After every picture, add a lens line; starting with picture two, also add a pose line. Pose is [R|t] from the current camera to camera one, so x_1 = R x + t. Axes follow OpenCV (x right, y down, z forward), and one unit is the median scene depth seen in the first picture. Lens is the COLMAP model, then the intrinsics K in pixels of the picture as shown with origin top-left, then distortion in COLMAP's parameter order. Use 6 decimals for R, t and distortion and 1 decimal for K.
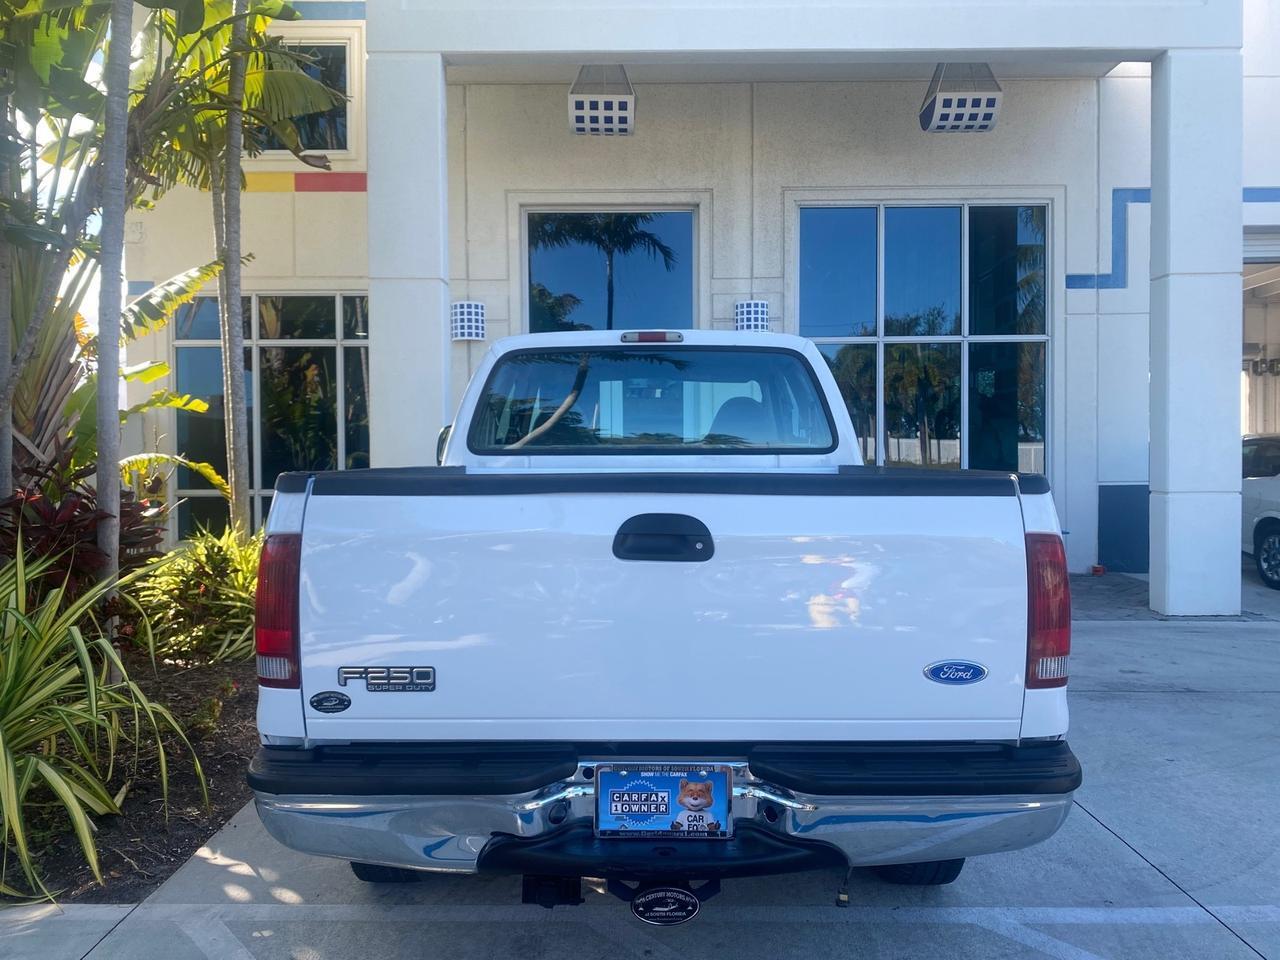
lens RADIAL K [[983.6, 0, 643.7], [0, 983.6, 476.3], [0, 0, 1]] dist [0.027693, -0.031172]
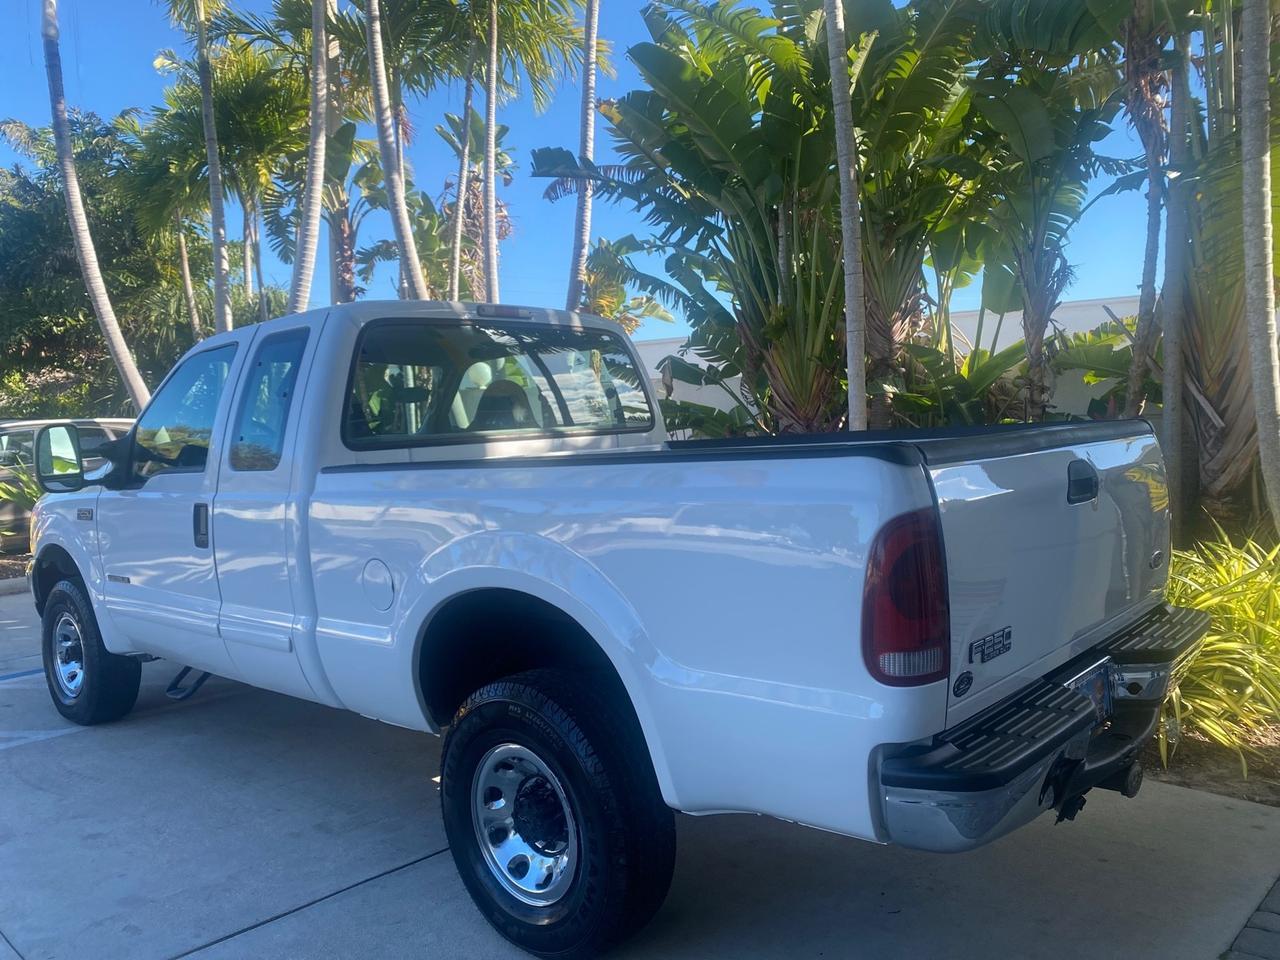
lens RADIAL K [[983.6, 0, 642.8], [0, 983.6, 471.3], [0, 0, 1]] dist [0.027693, -0.031172]
pose [[0.668375, -0.069225, 0.740596, -0.360256], [0.068835, 0.997144, 0.031083, -0.007341], [-0.740632, 0.030204, 0.671232, 0.175291]]
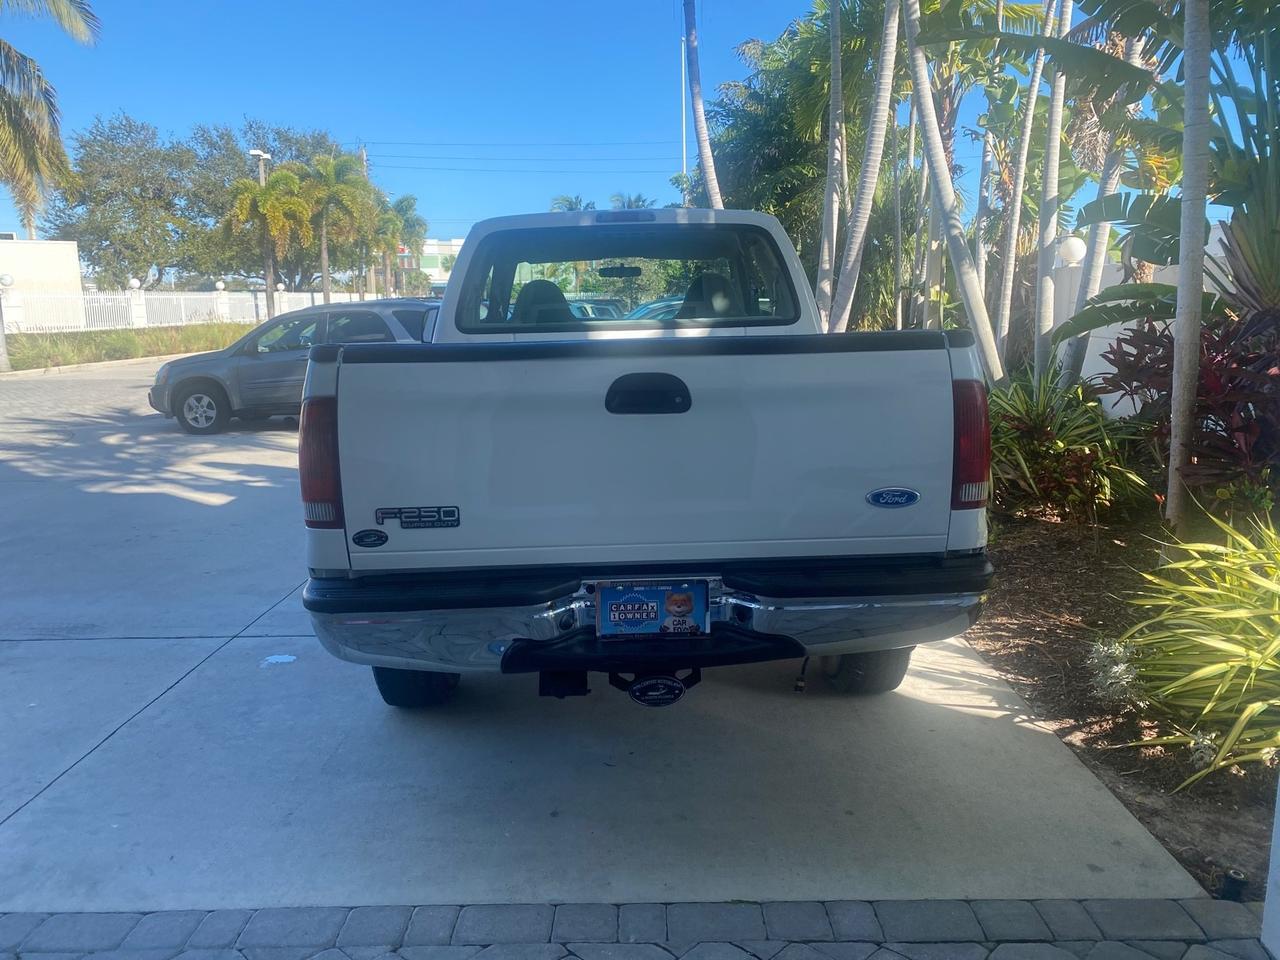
lens RADIAL K [[983.6, 0, 644.7], [0, 983.6, 467.9], [0, 0, 1]] dist [0.027693, -0.031172]
pose [[0.999068, -0.028632, 0.032316, -0.007206], [0.024770, 0.993155, 0.114144, 0.005348], [-0.035363, -0.113237, 0.992939, -0.053422]]
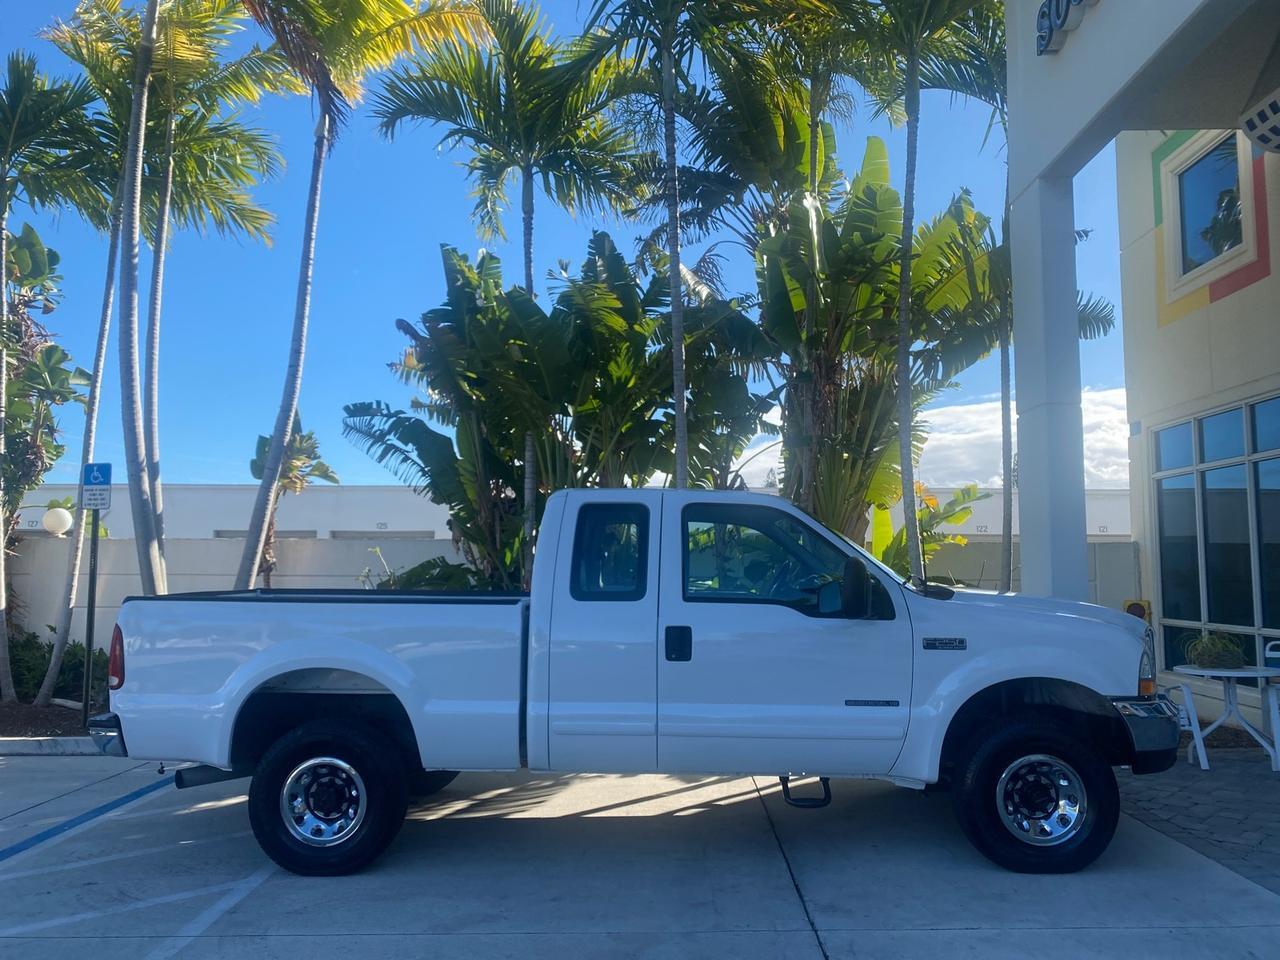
lens RADIAL K [[983.6, 0, 641.4], [0, 983.6, 488.8], [0, 0, 1]] dist [0.027693, -0.031172]
pose [[-0.026598, -0.077397, -0.996645, 0.822005], [-0.030754, 0.996590, -0.076572, -0.035378], [0.999173, 0.028614, -0.028888, 0.692023]]
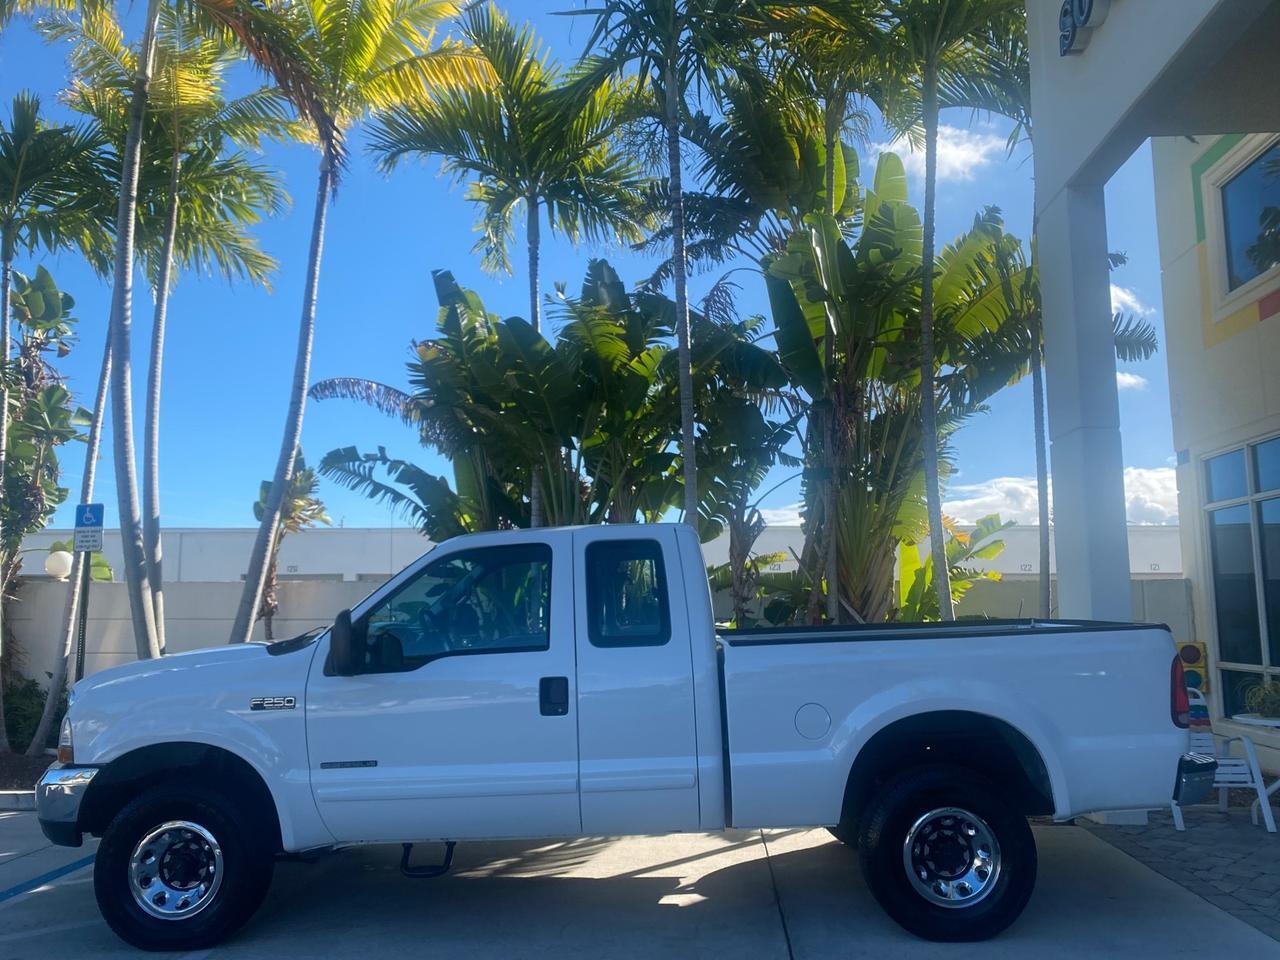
lens RADIAL K [[983.6, 0, 640.4], [0, 983.6, 489.0], [0, 0, 1]] dist [0.027693, -0.031172]
pose [[-0.070978, -0.119222, -0.990327, 0.753122], [-0.025438, 0.992725, -0.117688, -0.034926], [0.997153, 0.016838, -0.073494, 0.730759]]
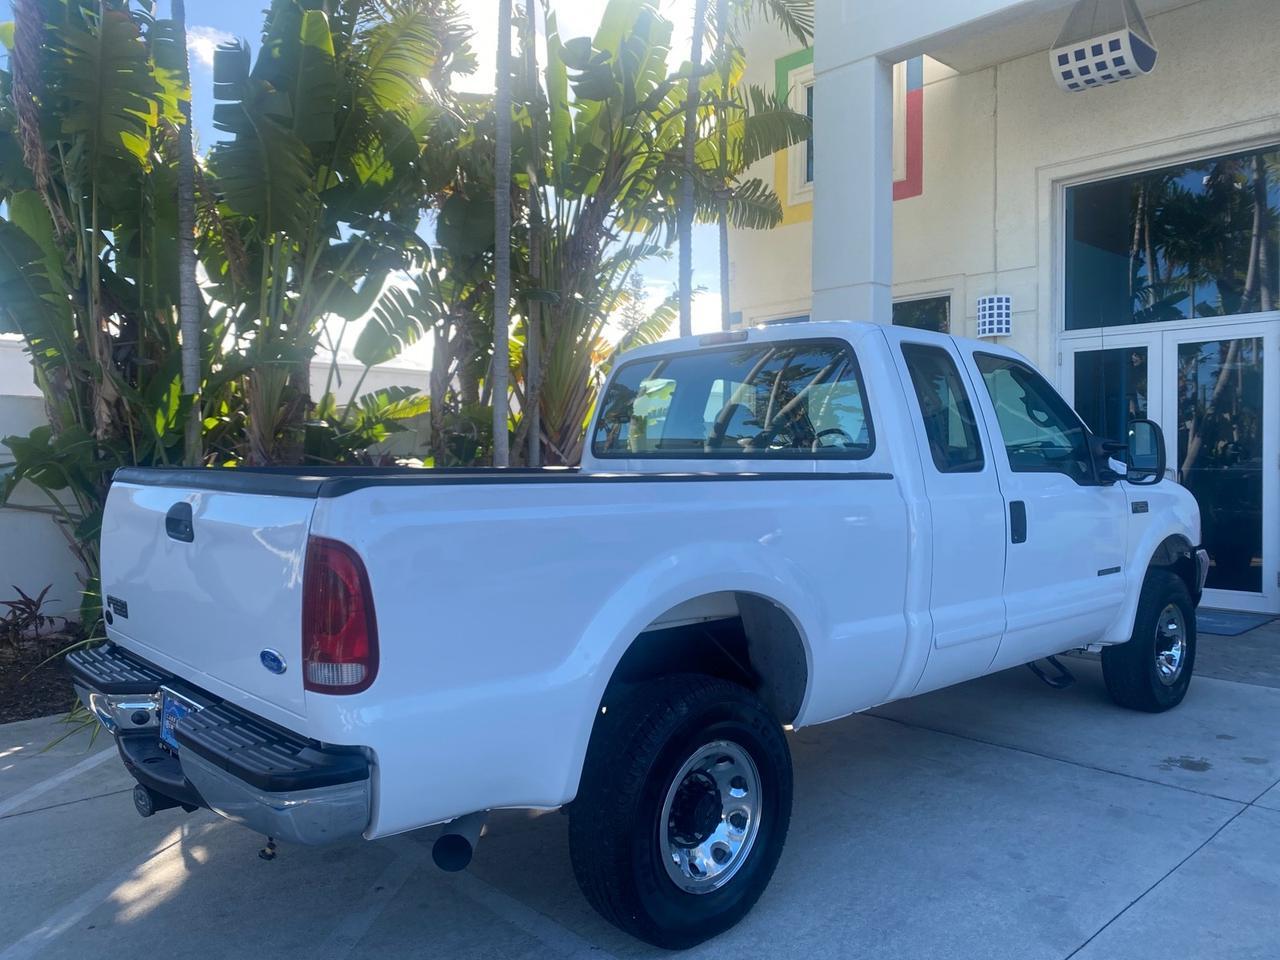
lens RADIAL K [[983.6, 0, 640.7], [0, 983.6, 470.4], [0, 0, 1]] dist [0.027693, -0.031172]
pose [[0.673950, 0.013838, -0.738647, 0.408749], [-0.020554, 0.999789, -0.000023, -0.005409], [0.738491, 0.015198, 0.674092, 0.168412]]
